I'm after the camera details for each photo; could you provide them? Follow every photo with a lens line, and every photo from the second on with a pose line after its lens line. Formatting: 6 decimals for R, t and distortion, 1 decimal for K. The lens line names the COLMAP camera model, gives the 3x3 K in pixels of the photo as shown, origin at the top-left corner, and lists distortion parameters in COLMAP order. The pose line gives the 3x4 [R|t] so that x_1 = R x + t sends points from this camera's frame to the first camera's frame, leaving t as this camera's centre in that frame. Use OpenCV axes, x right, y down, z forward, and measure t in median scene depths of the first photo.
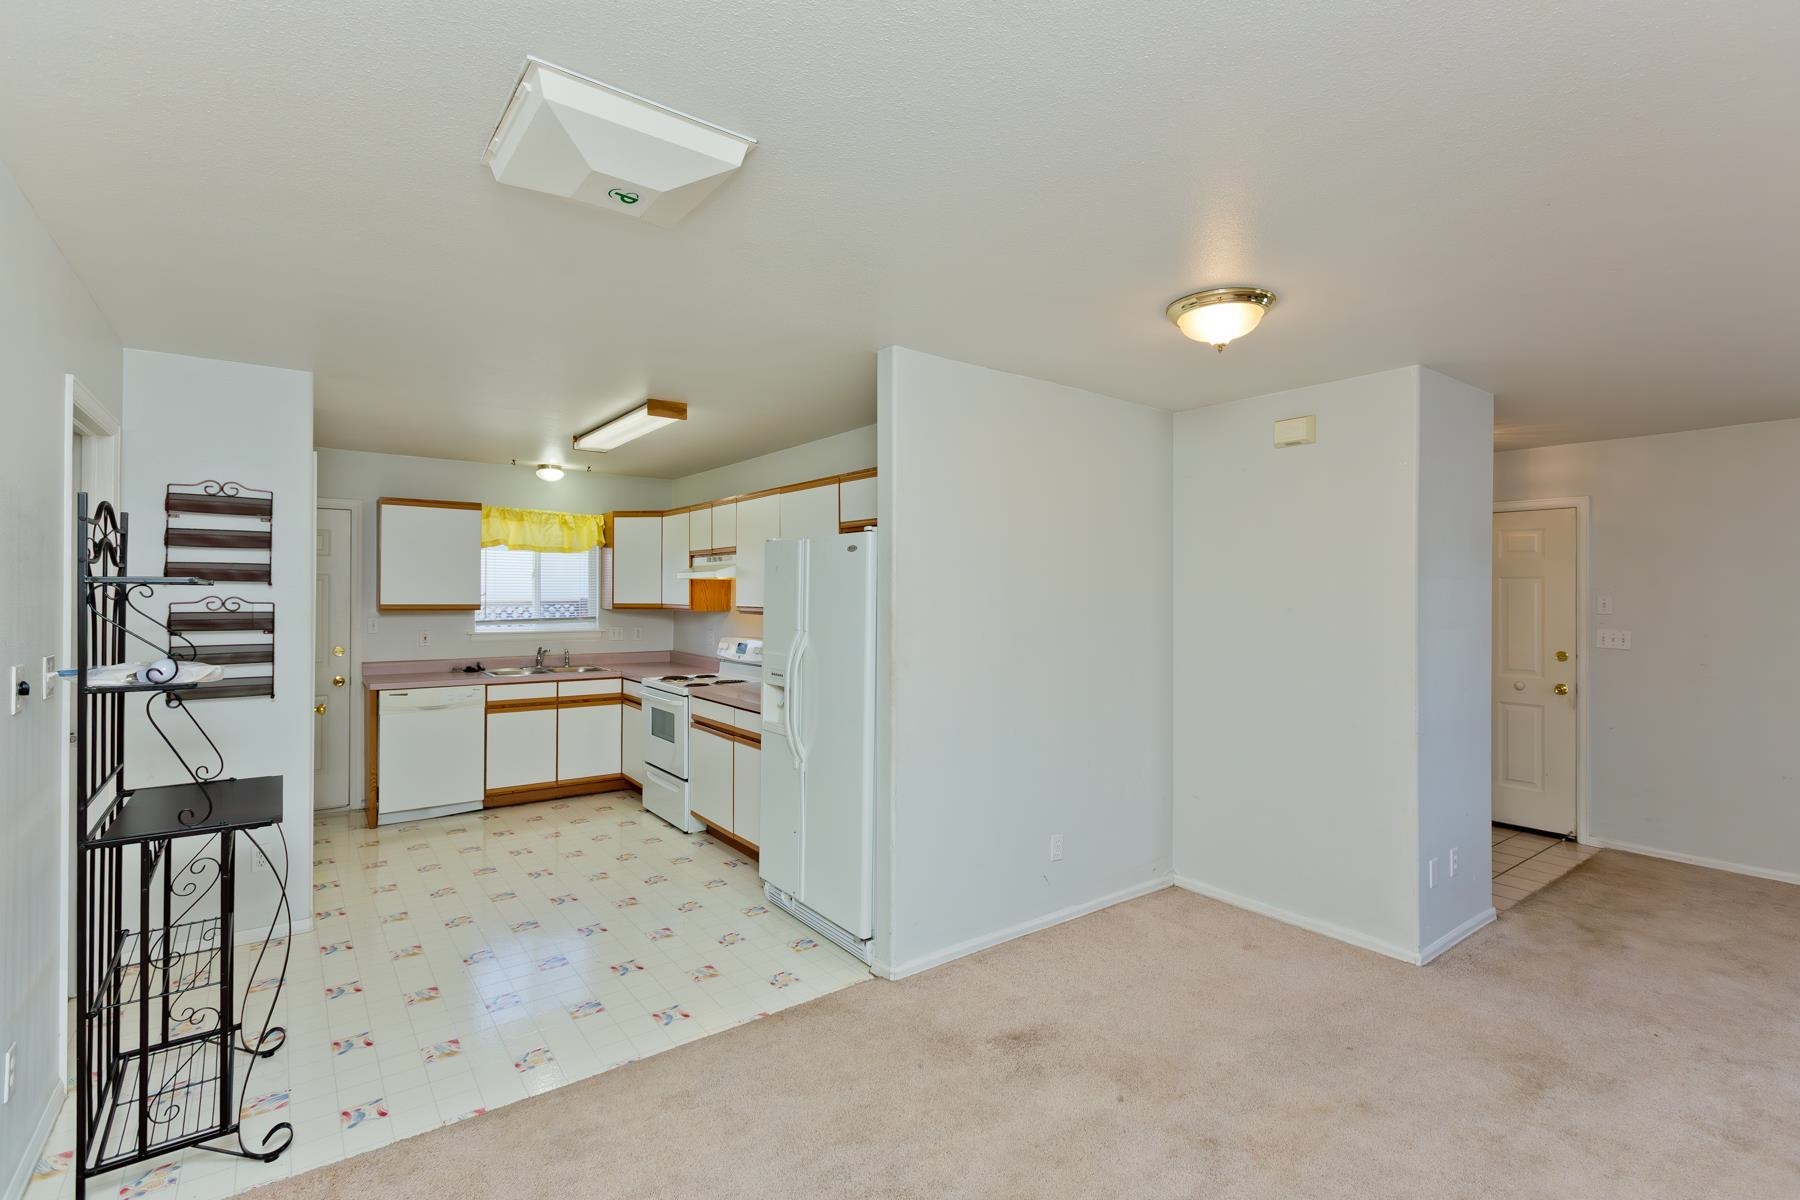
lens RADIAL K [[820.9, 0, 892.2], [0, 820.9, 590.7], [0, 0, 1]] dist [0.002044, -0.000195]
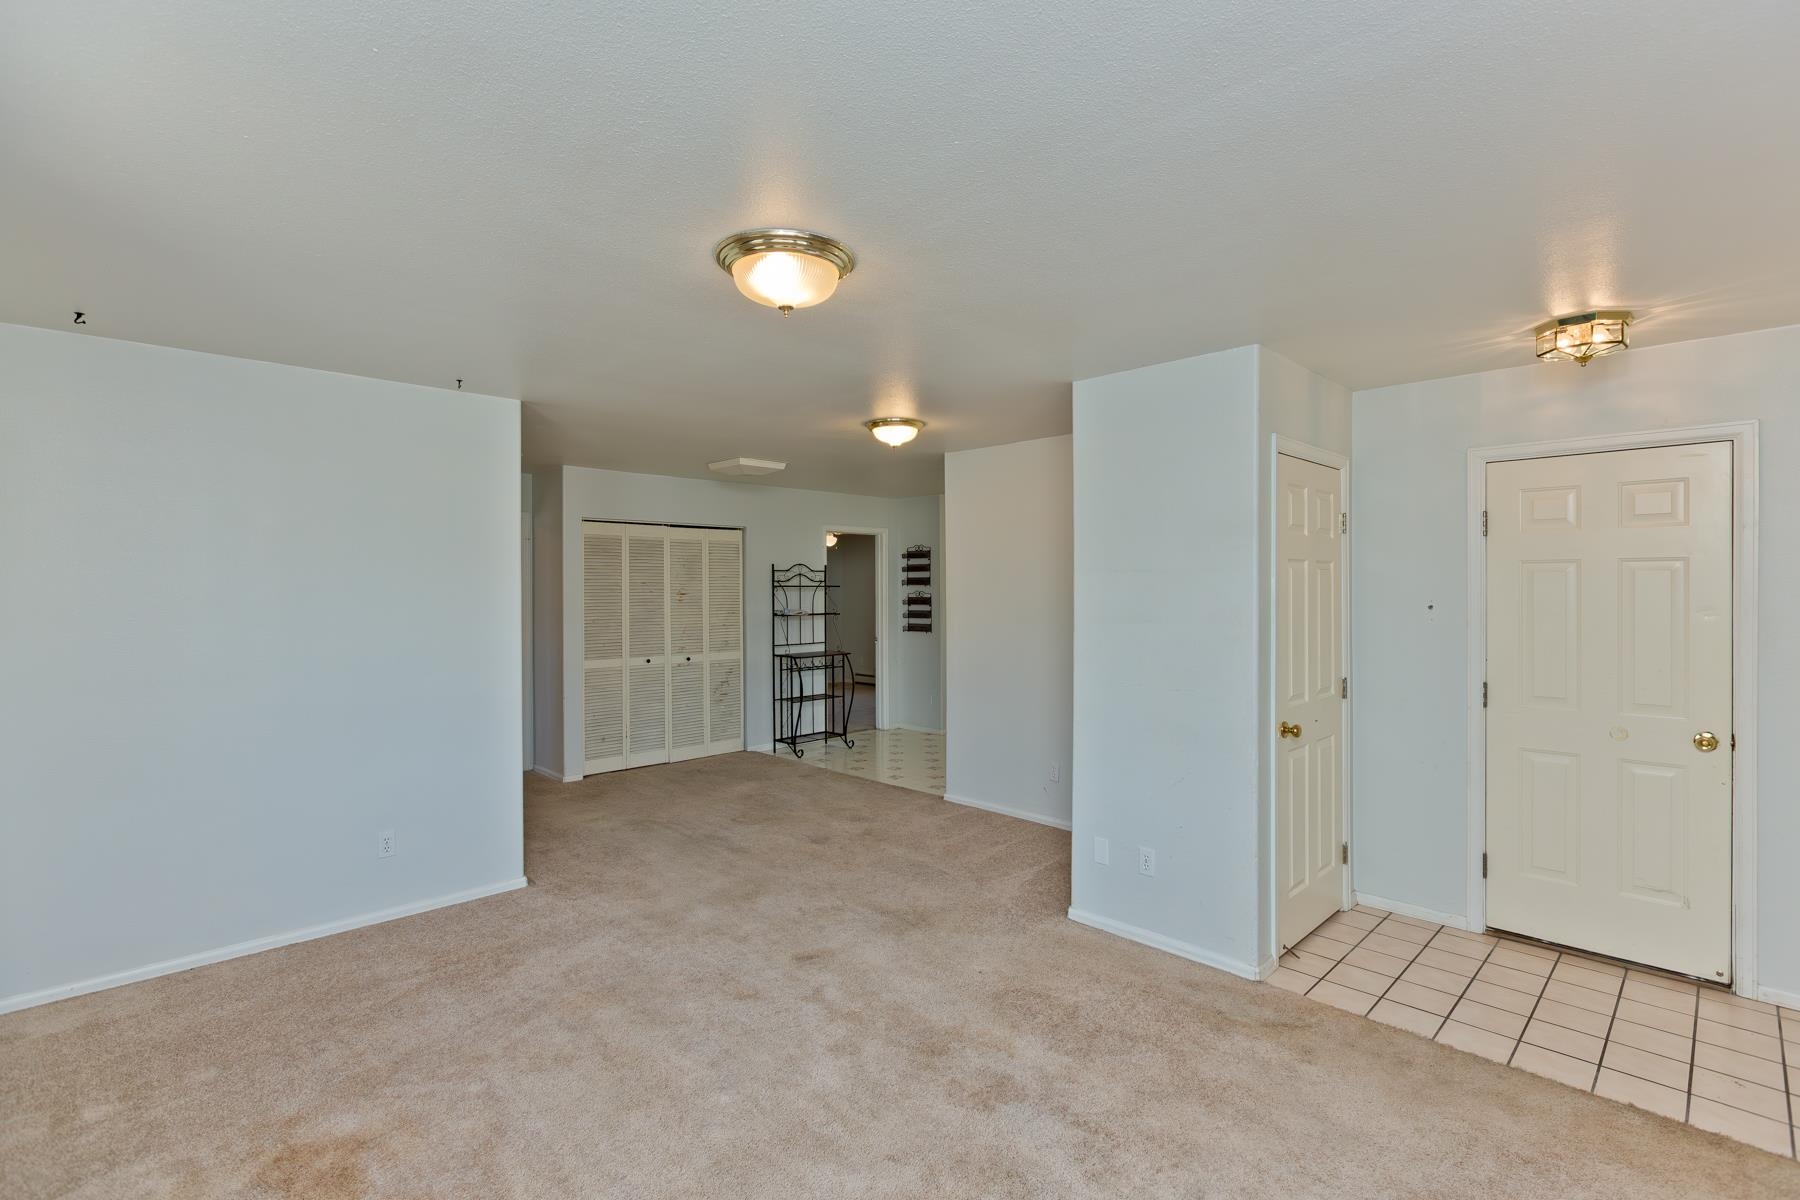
lens RADIAL K [[825.6, 0, 898.4], [0, 825.6, 590.1], [0, 0, 1]] dist [-0.005574, -0.000199]
pose [[0.136872, -0.000218, -0.990589, 0.994901], [0.006255, 0.999980, 0.000644, 0.002204], [0.990569, -0.006285, 0.136871, 0.353905]]
